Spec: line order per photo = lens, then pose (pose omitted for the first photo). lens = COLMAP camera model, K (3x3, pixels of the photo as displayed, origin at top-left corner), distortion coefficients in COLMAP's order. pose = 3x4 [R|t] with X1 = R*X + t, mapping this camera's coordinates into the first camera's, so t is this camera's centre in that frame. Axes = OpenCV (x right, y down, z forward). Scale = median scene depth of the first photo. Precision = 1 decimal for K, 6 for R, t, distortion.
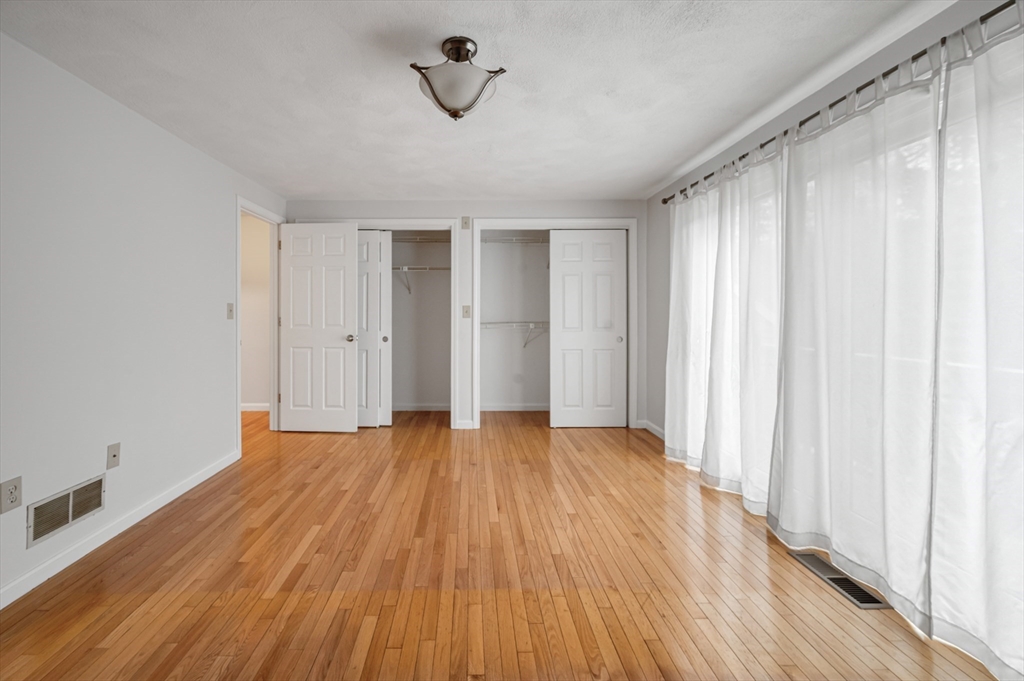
lens RADIAL K [[420.0, 0, 516.1], [0, 420.0, 318.7], [0, 0, 1]] dist [-0.000713, -0.000250]
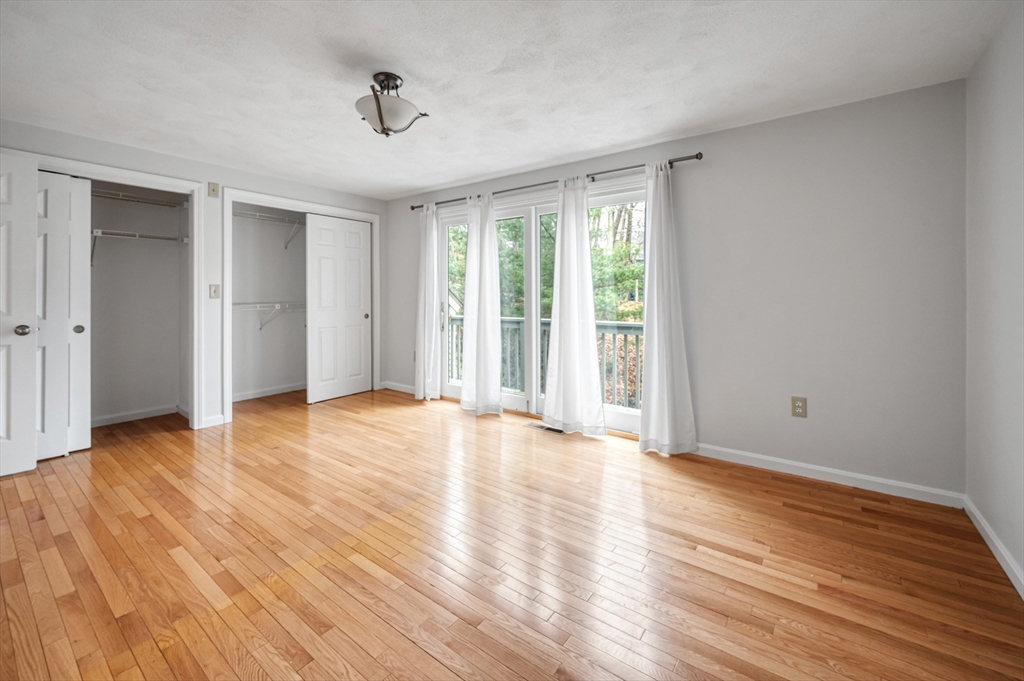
lens RADIAL K [[415.9, 0, 511.1], [0, 415.9, 297.8], [0, 0, 1]] dist [-0.000863, -0.000168]
pose [[0.595244, -0.005294, 0.803528, -0.447005], [0.013252, 0.999907, -0.003229, 0.007635], [-0.803436, 0.012570, 0.595259, -0.013106]]
